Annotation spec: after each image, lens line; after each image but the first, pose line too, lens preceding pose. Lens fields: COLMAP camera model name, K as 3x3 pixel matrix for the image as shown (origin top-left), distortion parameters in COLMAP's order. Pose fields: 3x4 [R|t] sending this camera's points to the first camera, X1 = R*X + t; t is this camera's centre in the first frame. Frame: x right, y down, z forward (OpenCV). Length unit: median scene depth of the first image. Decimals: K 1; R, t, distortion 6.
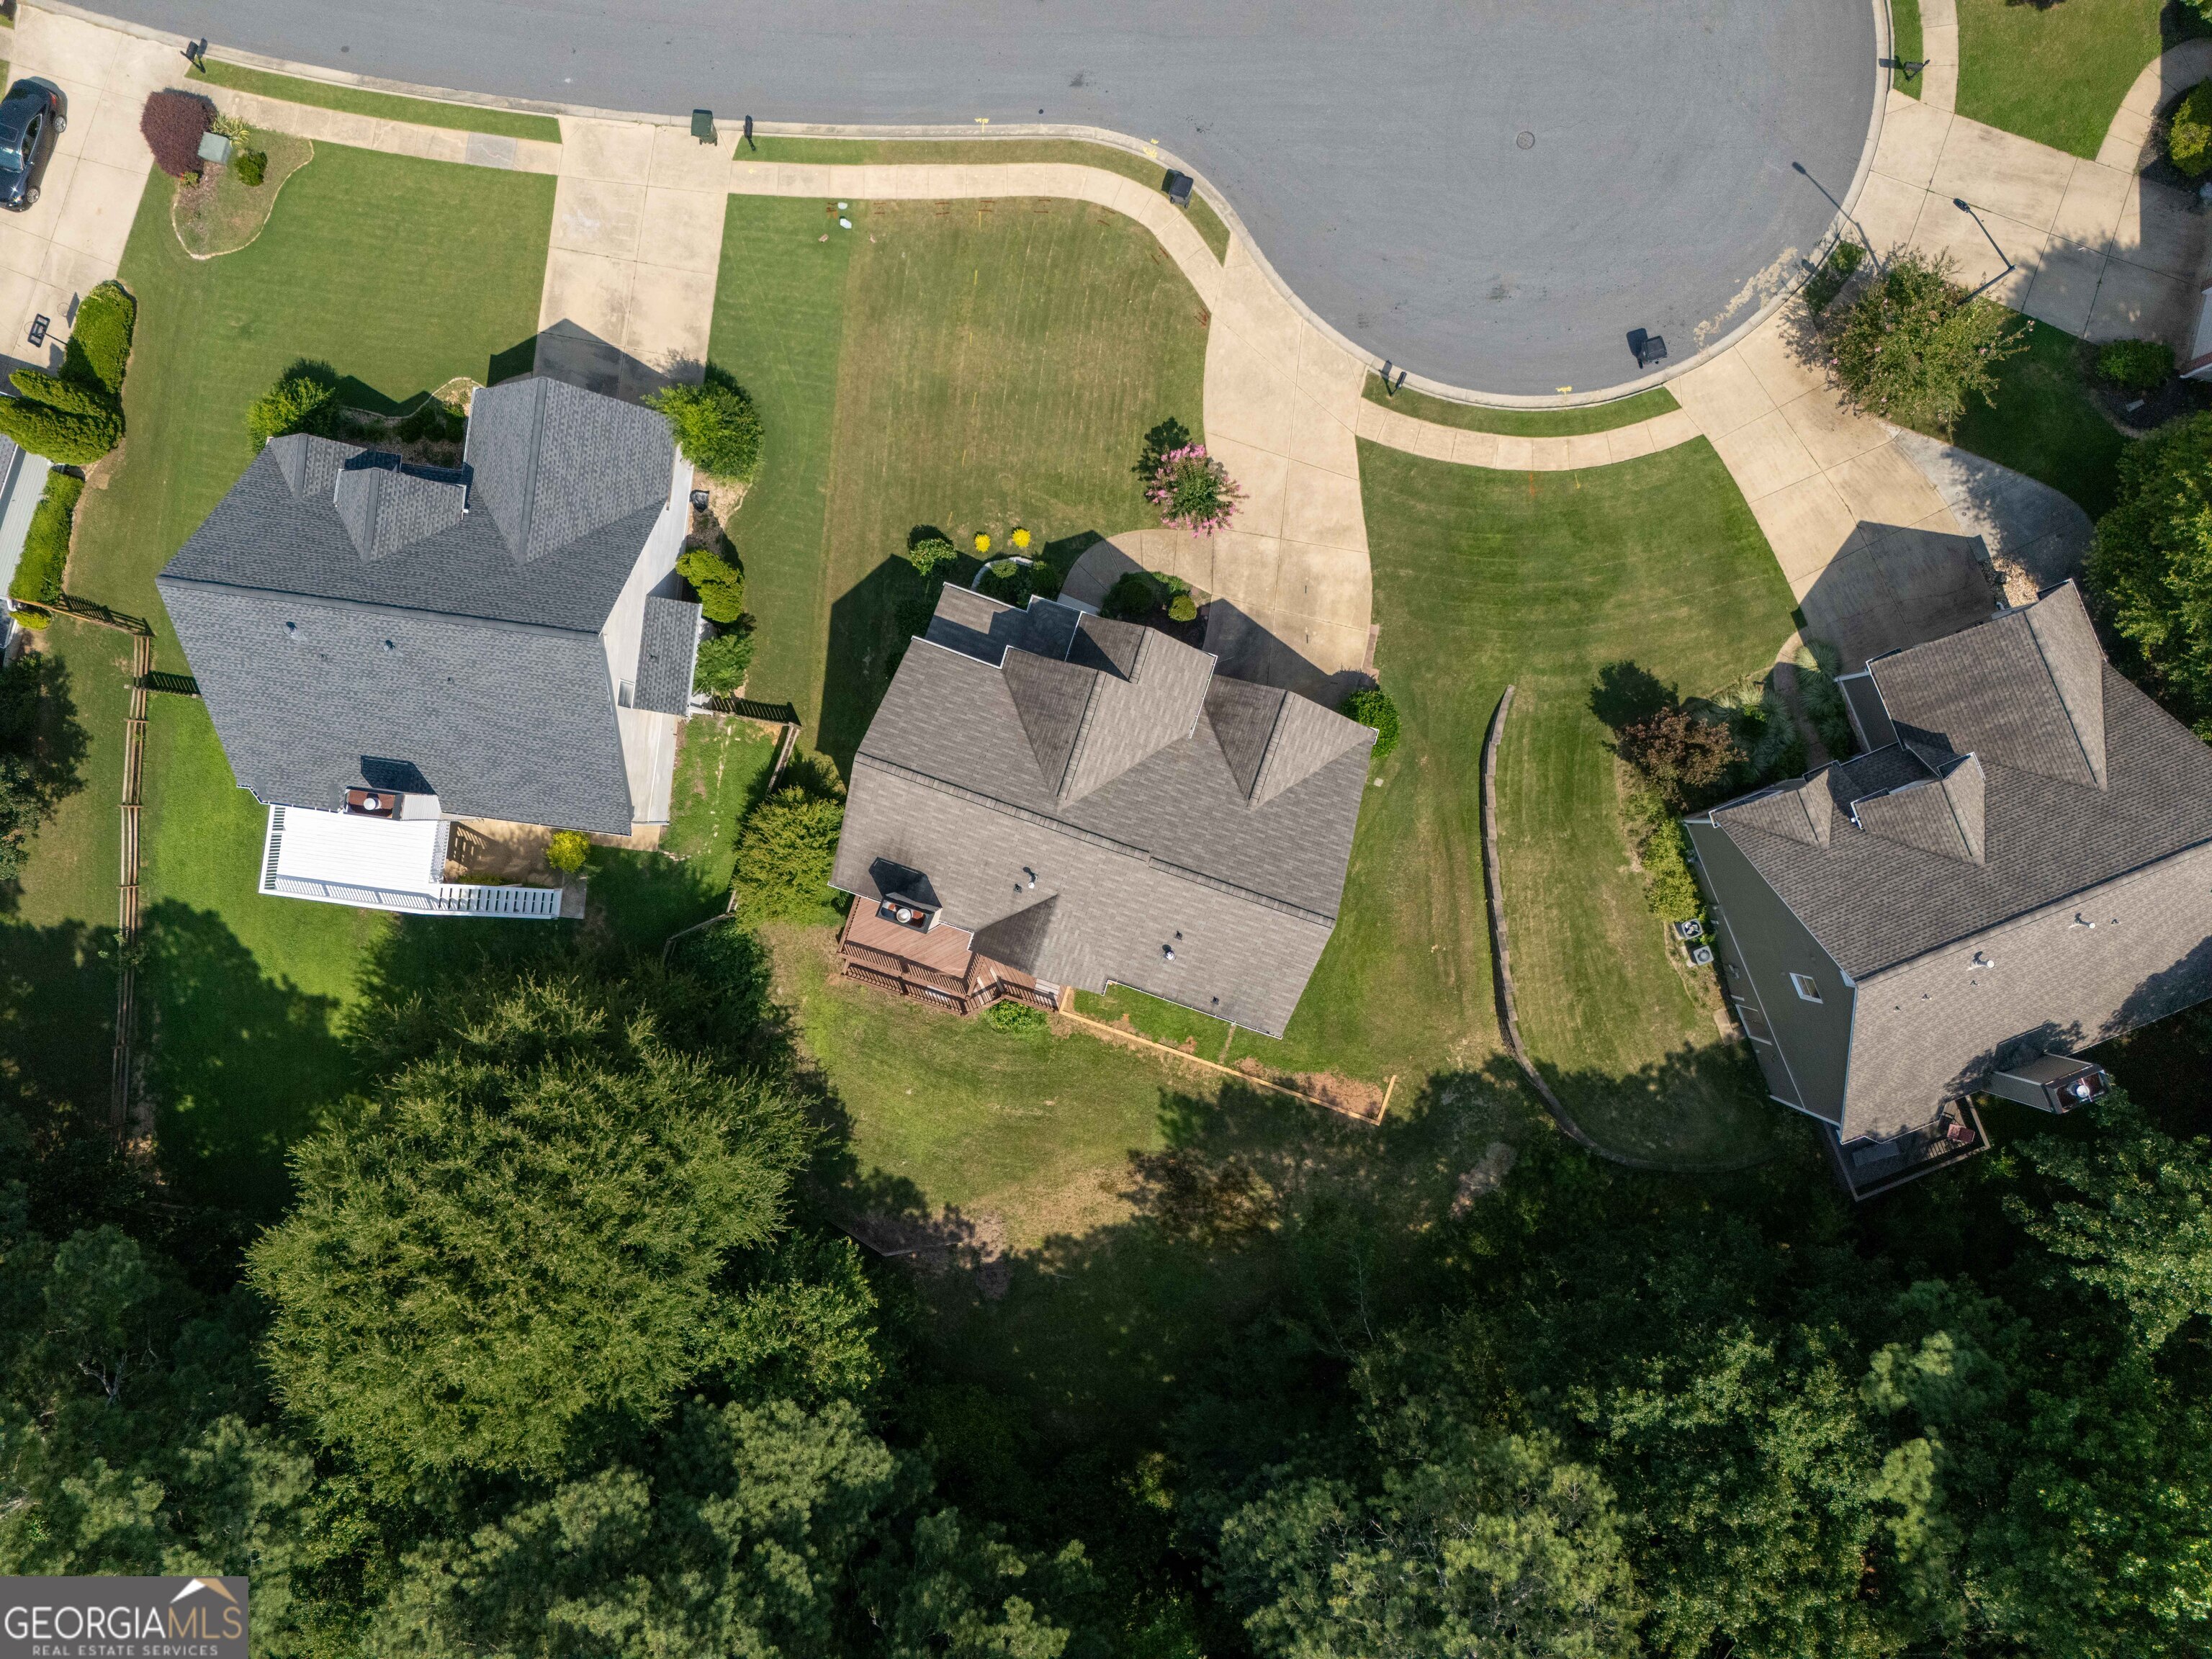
lens RADIAL K [[1618.6, 0, 1110.4], [0, 1618.6, 824.9], [0, 0, 1]] dist [0.129848, -0.263987]
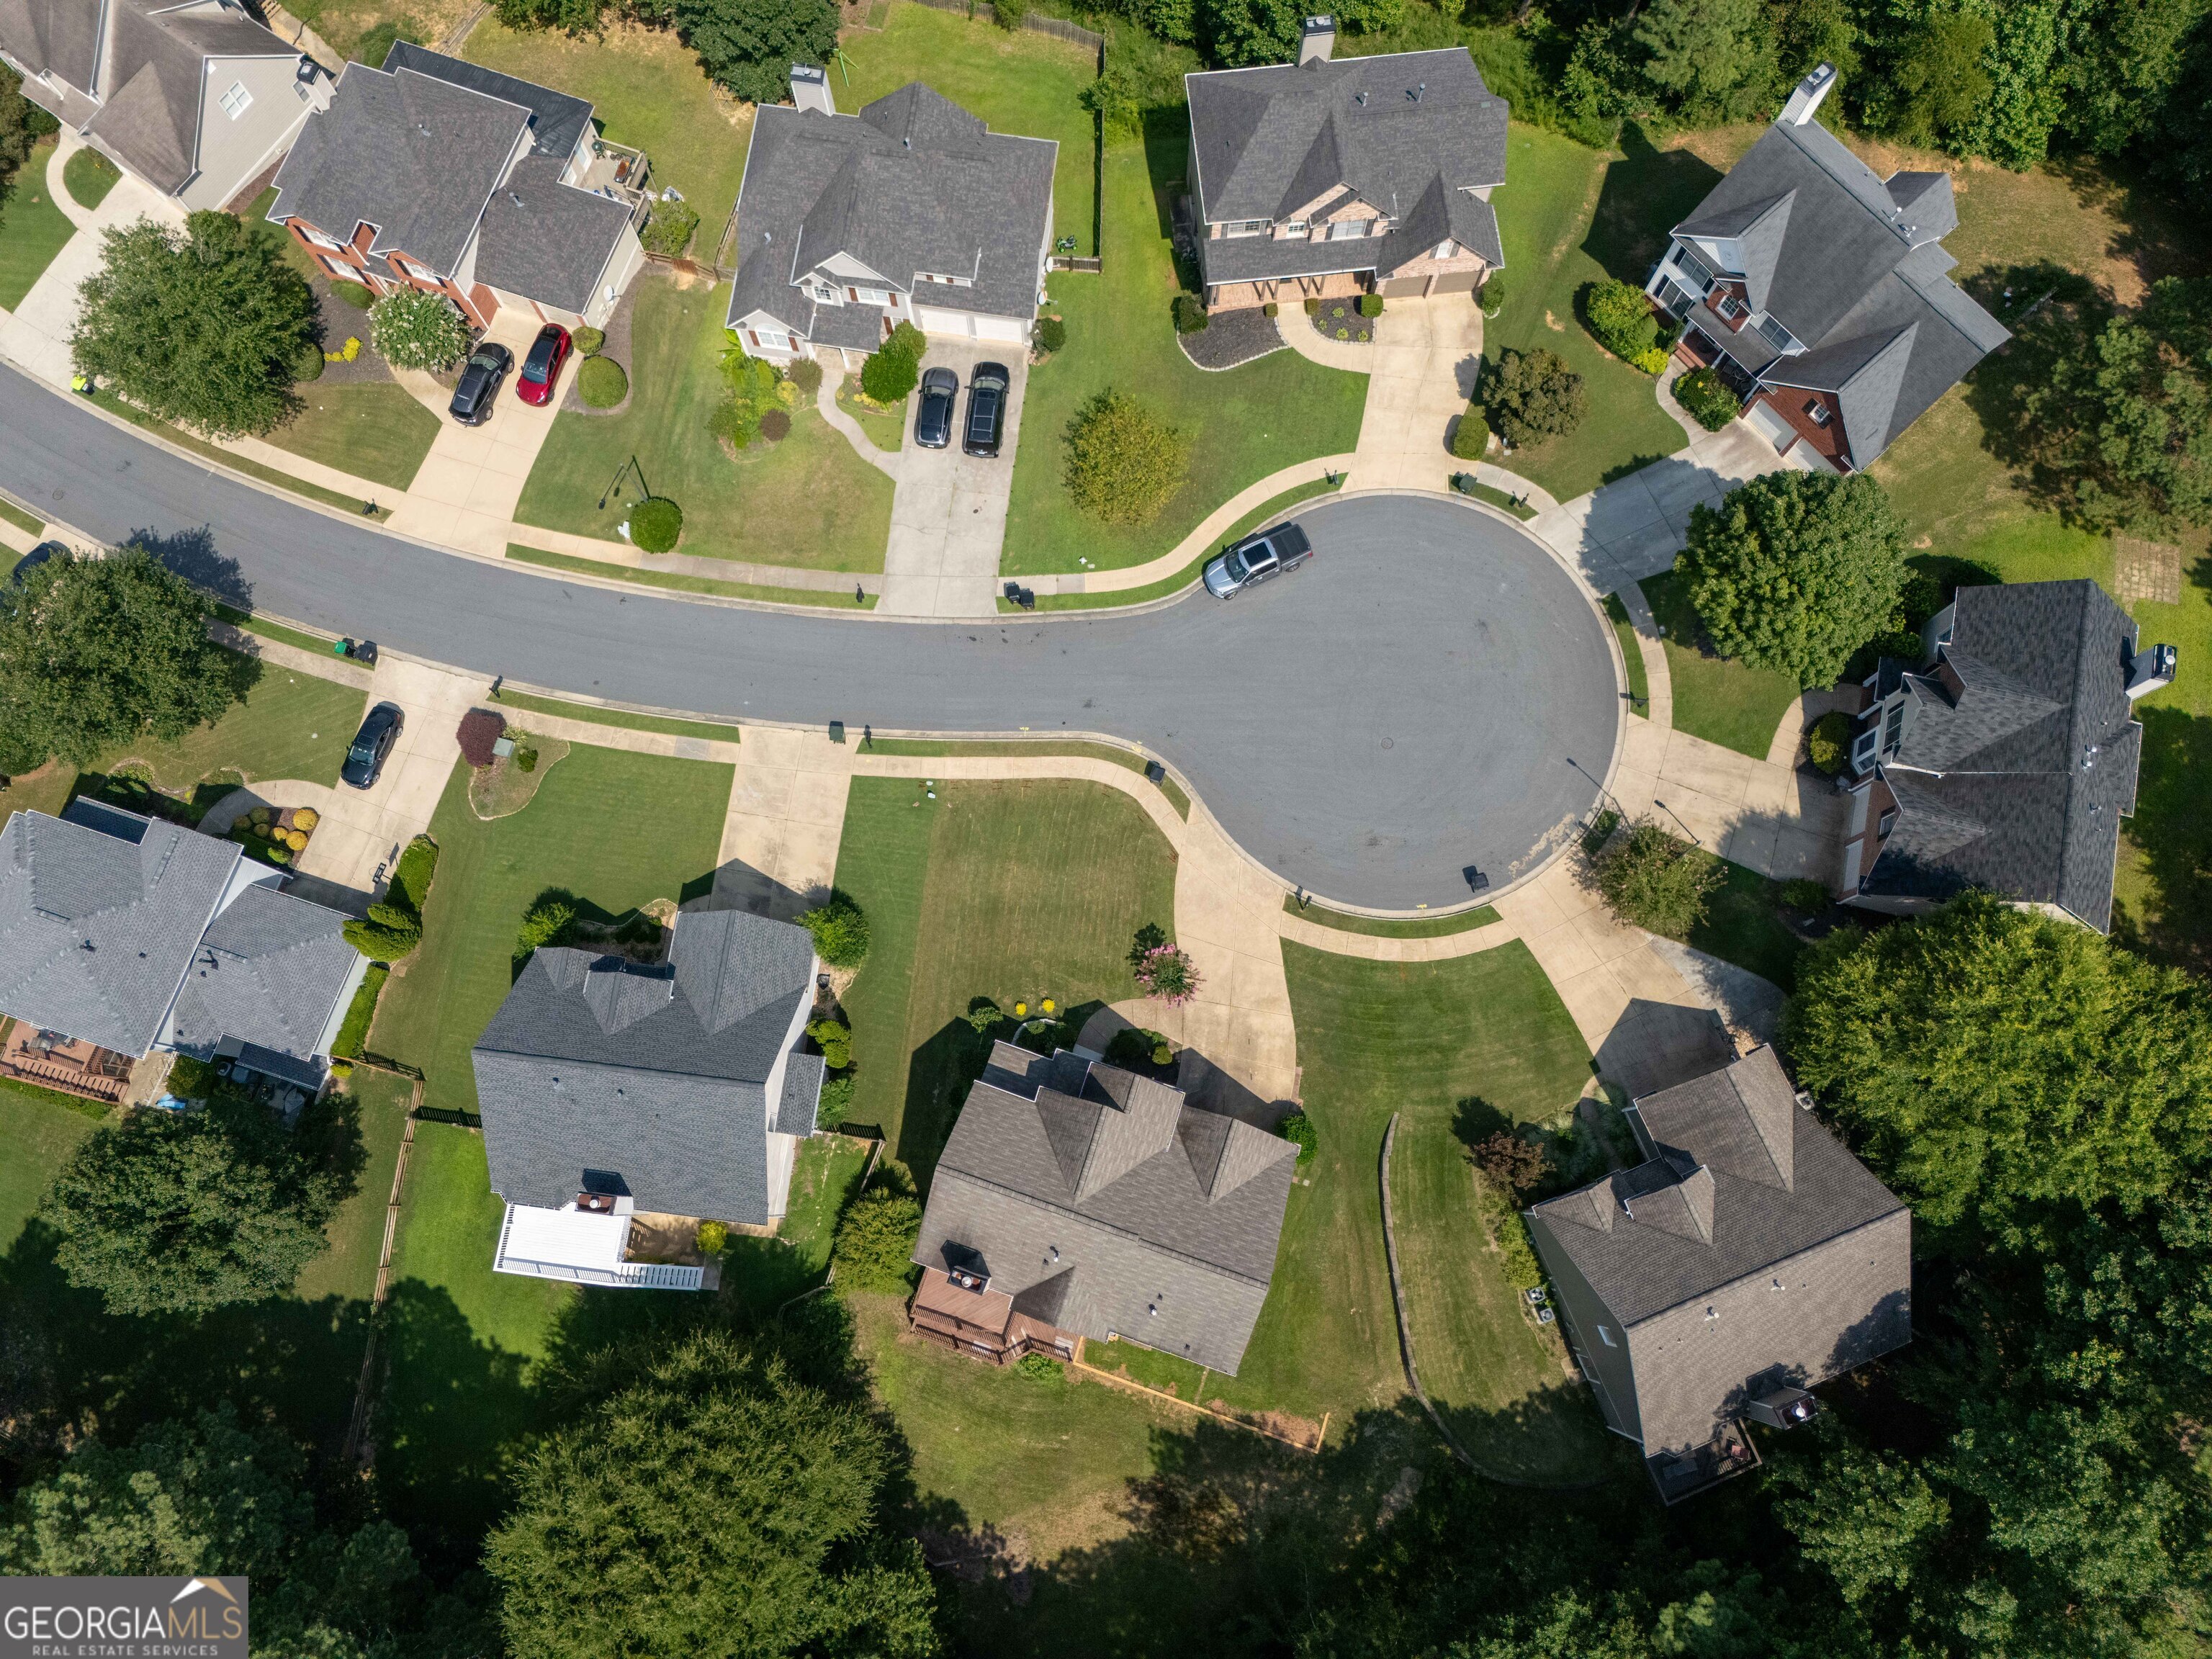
lens RADIAL K [[1618.6, 0, 1110.4], [0, 1618.6, 824.9], [0, 0, 1]] dist [0.129848, -0.263987]
pose [[0.999996, -0.002822, -0.000181, 0.000332], [0.002703, 0.972652, -0.232252, -0.000789], [0.000831, 0.232251, 0.972656, -0.420419]]
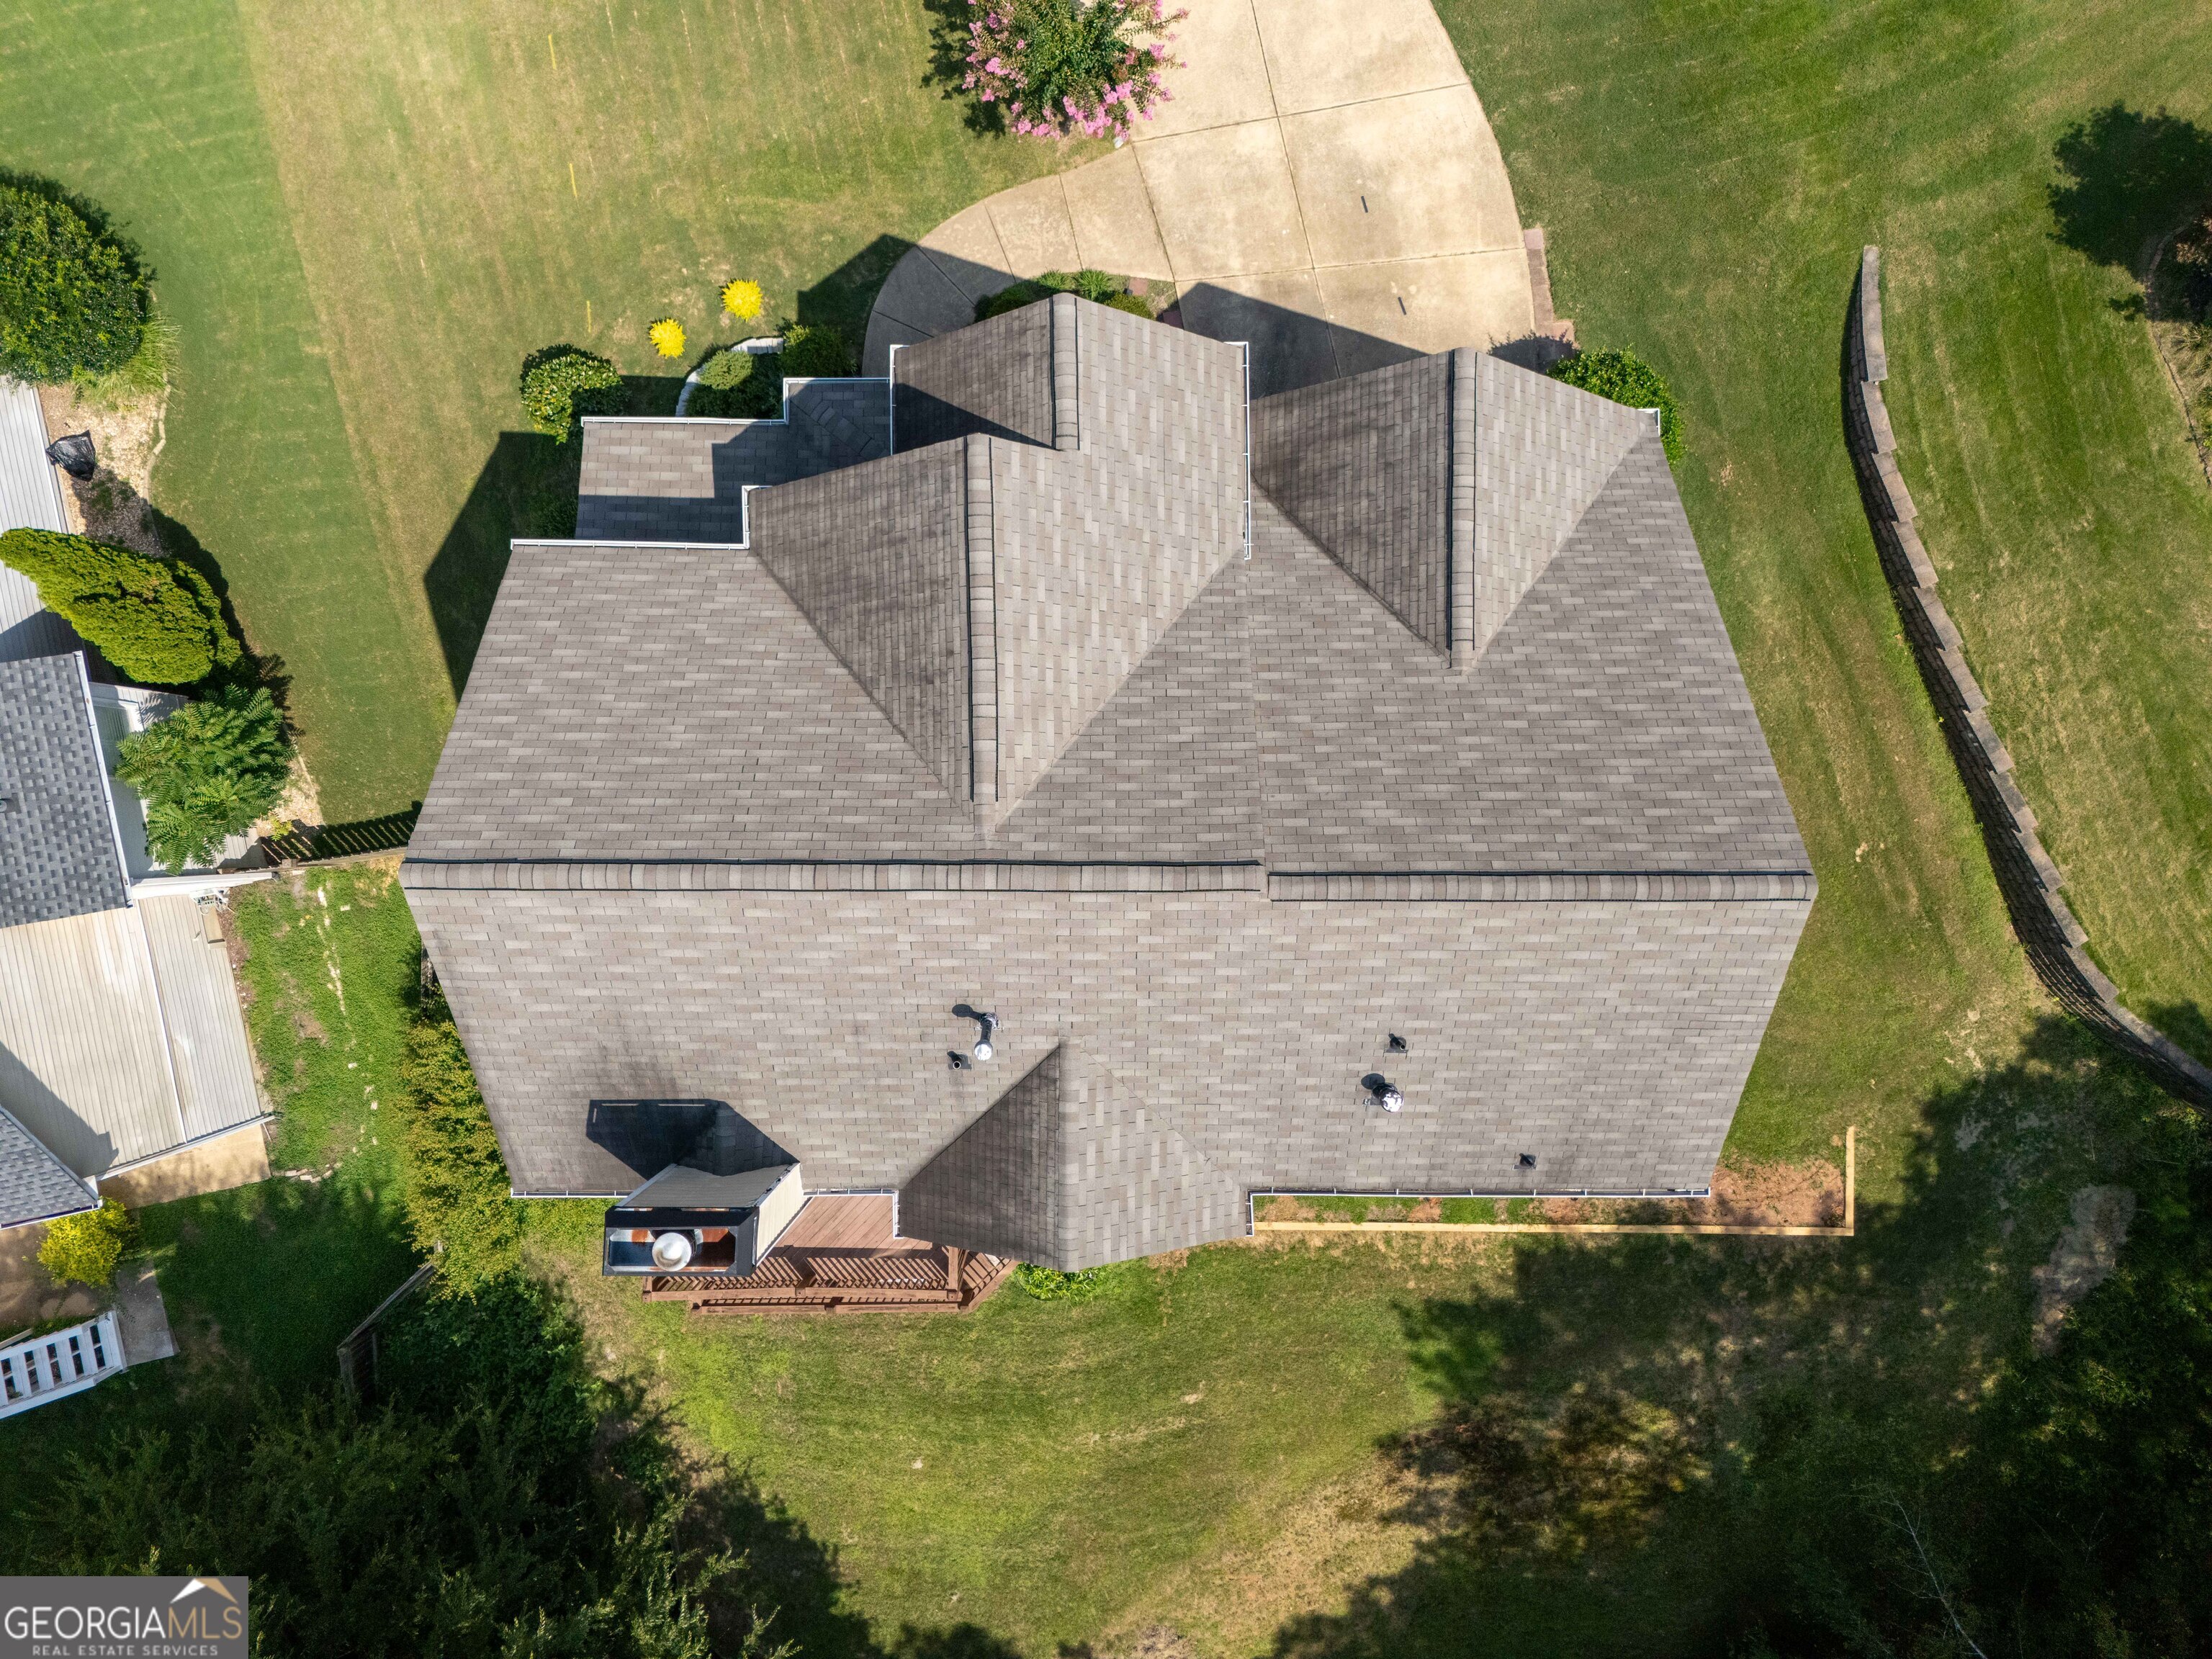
lens RADIAL K [[1570.3, 0, 1106.0], [0, 1570.3, 829.5], [0, 0, 1]] dist [0.009296, 0.003014]
pose [[0.946142, -0.323689, -0.006301, -0.003373], [0.323689, 0.946163, -0.001028, -0.000873], [0.006295, -0.001067, 0.999980, 0.560413]]
